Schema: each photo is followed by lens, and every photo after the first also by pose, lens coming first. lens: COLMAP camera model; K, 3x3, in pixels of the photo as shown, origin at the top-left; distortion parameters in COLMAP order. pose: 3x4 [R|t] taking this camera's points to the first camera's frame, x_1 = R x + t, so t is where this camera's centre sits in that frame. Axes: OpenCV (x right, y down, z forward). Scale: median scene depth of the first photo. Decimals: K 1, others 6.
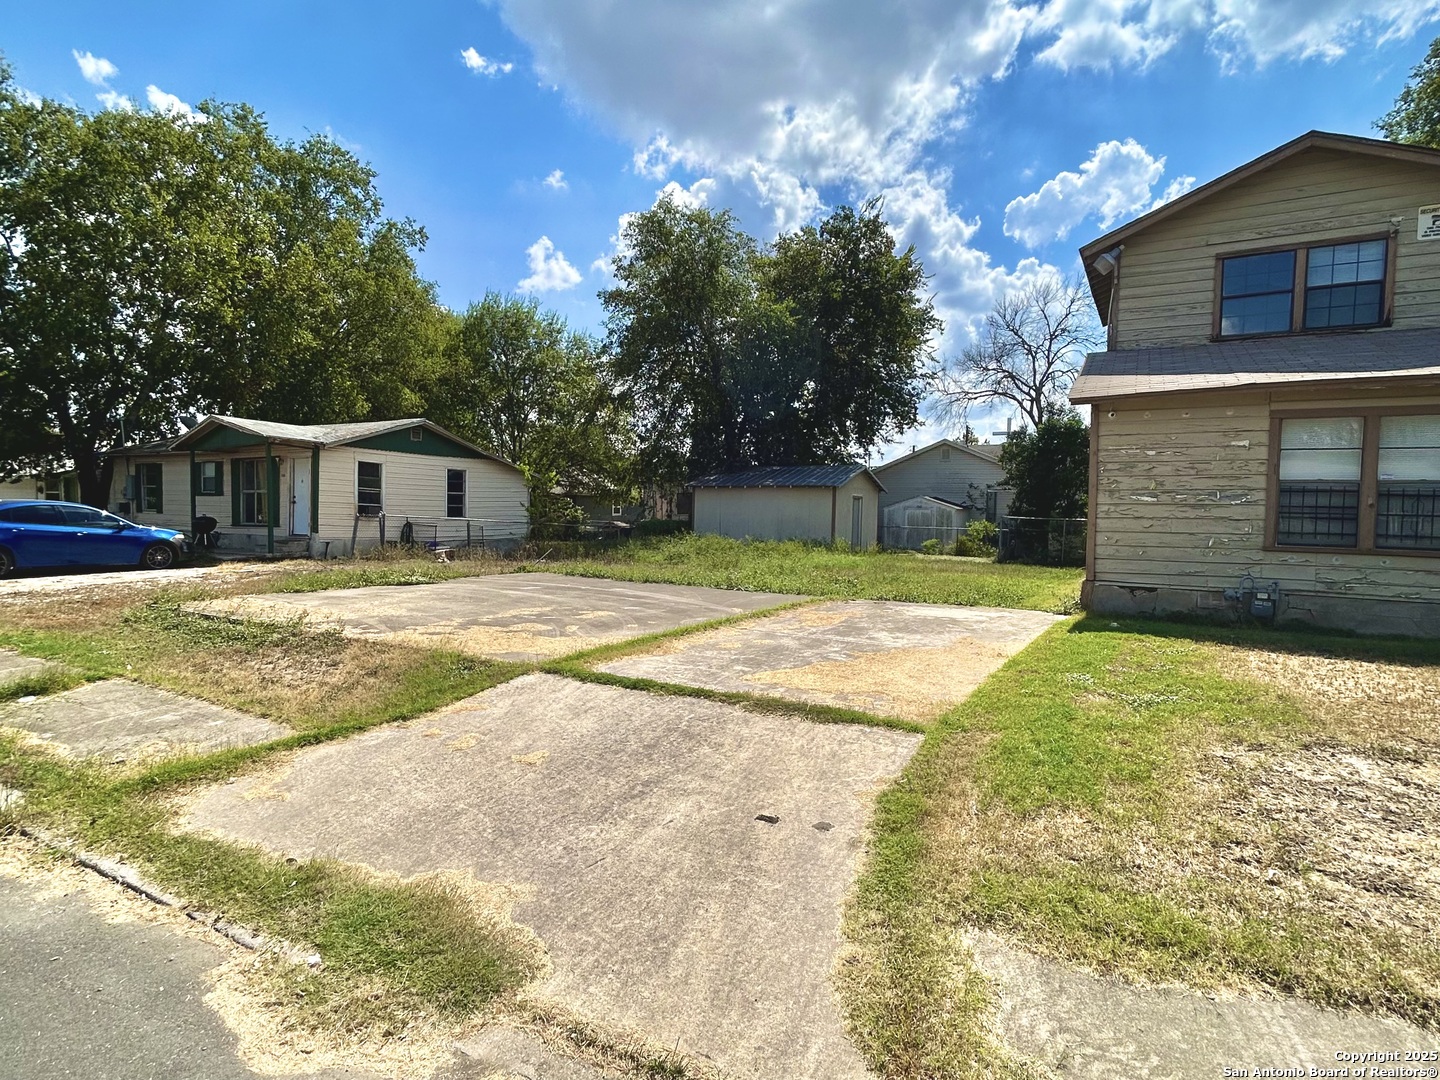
lens RADIAL K [[772.5, 0, 725.7], [0, 772.5, 550.6], [0, 0, 1]] dist [-0.011118, 0.007598]
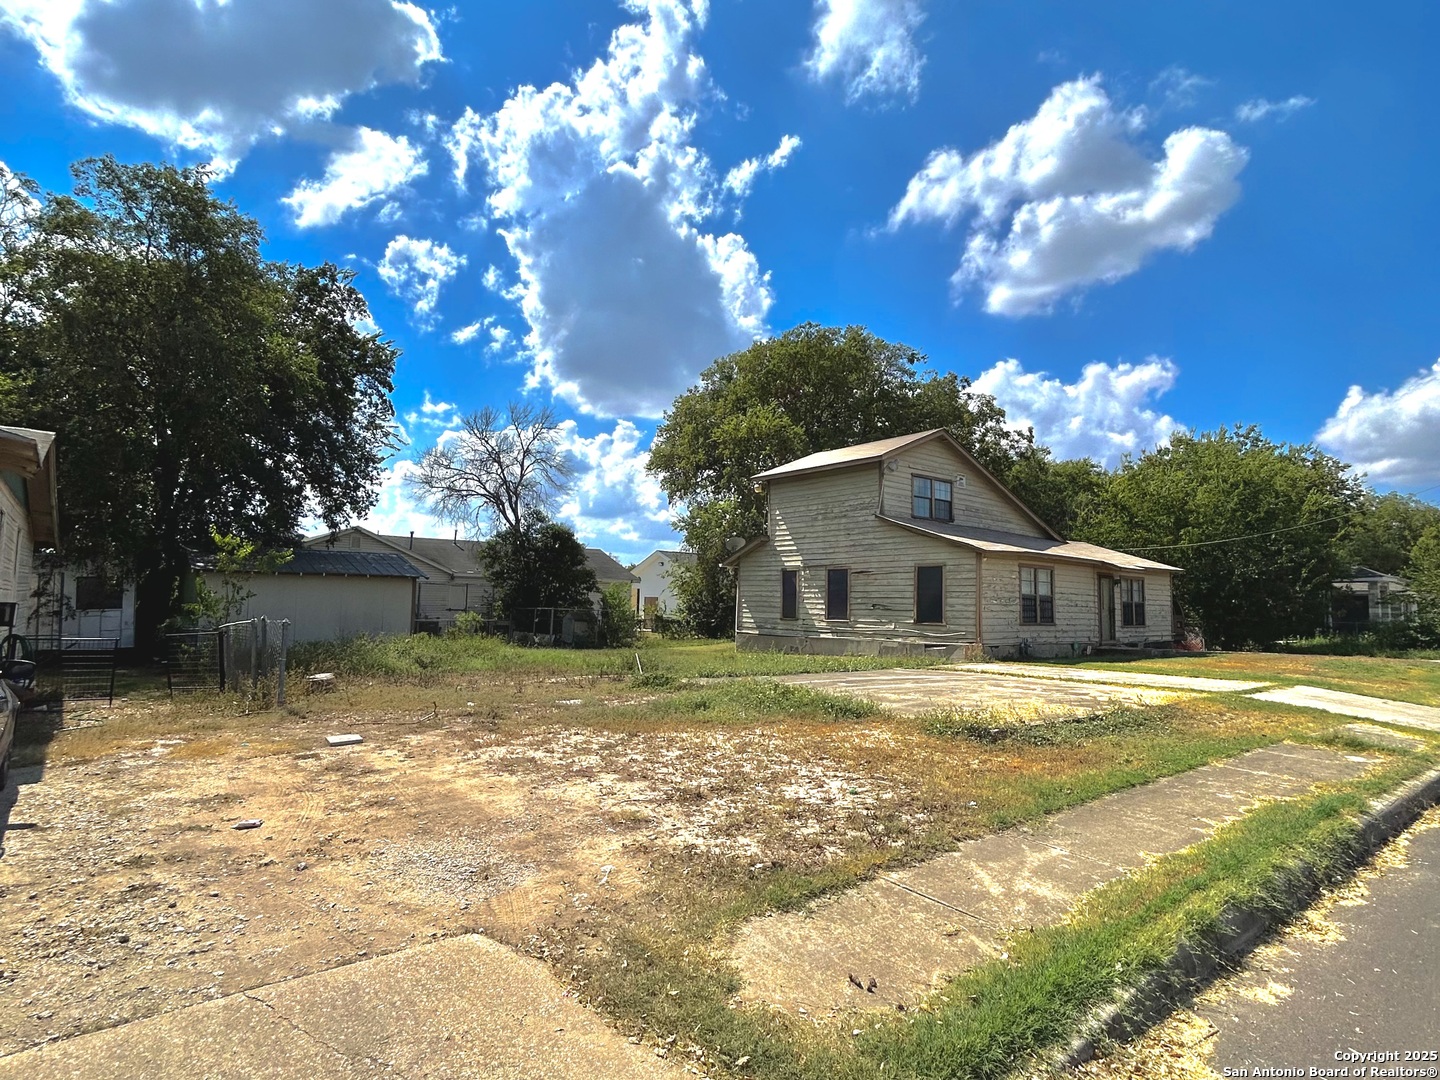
lens RADIAL K [[773.5, 0, 716.8], [0, 773.5, 512.2], [0, 0, 1]] dist [-0.001367, -0.001018]
pose [[0.365368, 0.099199, 0.925563, -1.706648], [0.043146, 0.991432, -0.123291, -0.085222], [-0.929863, 0.084981, 0.357957, 0.970972]]
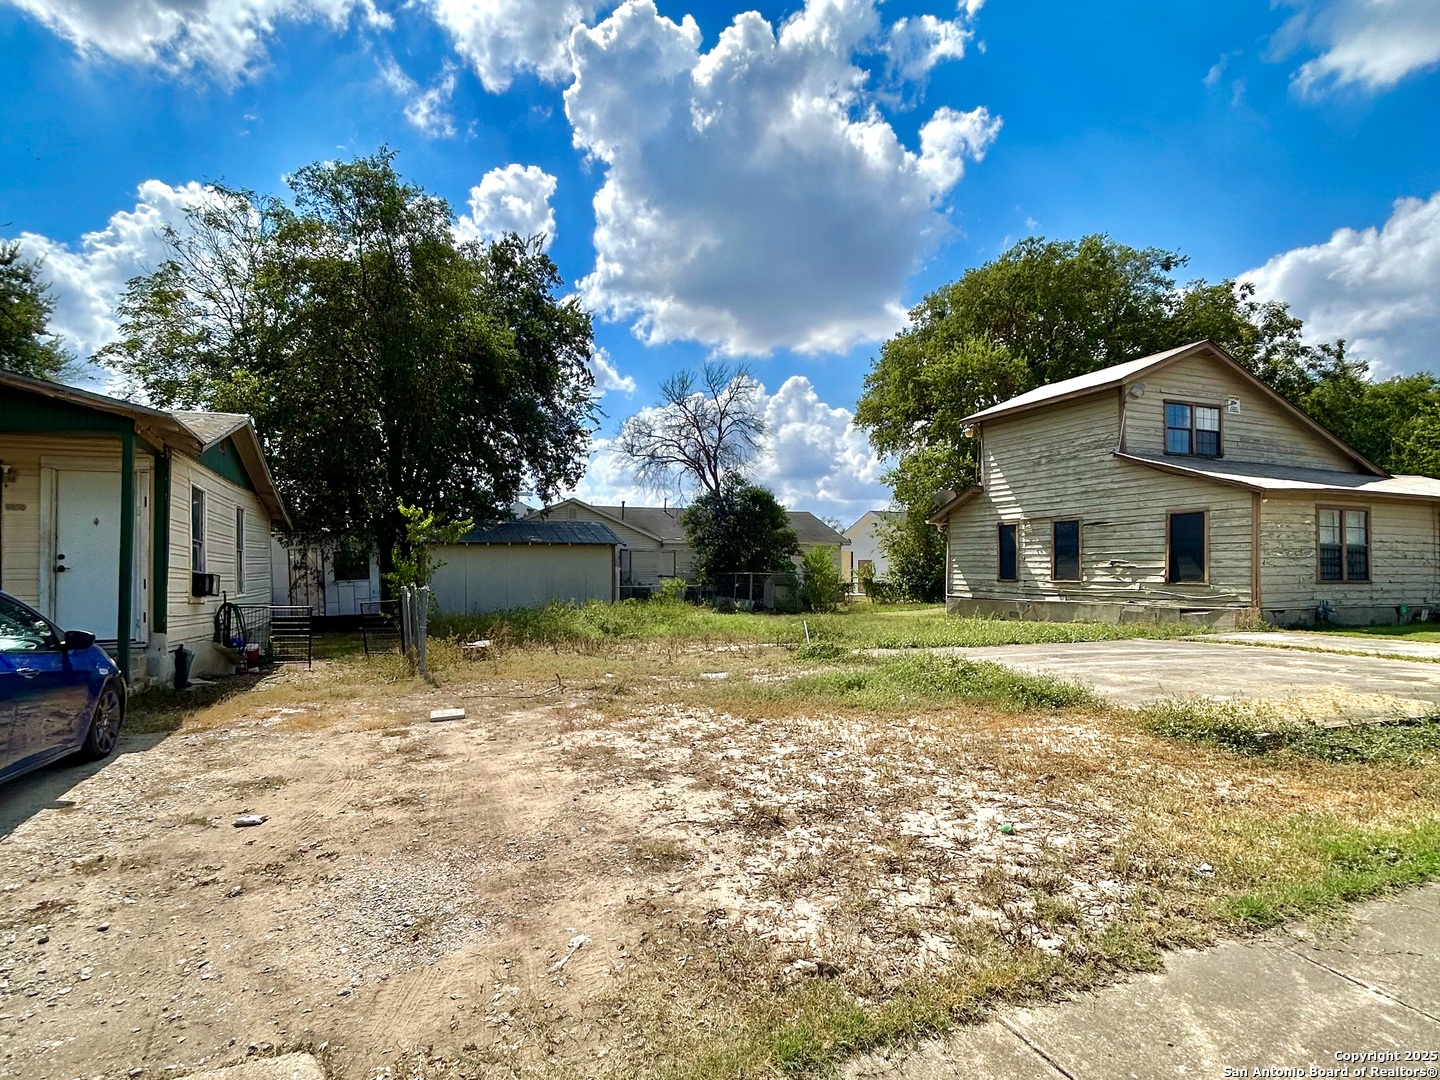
lens RADIAL K [[772.5, 0, 725.7], [0, 772.5, 550.6], [0, 0, 1]] dist [-0.011118, 0.007598]
pose [[0.614655, -0.000520, 0.788796, -1.464245], [0.057506, 0.997368, -0.044153, -0.073792], [-0.786697, 0.072500, 0.613068, 0.963560]]
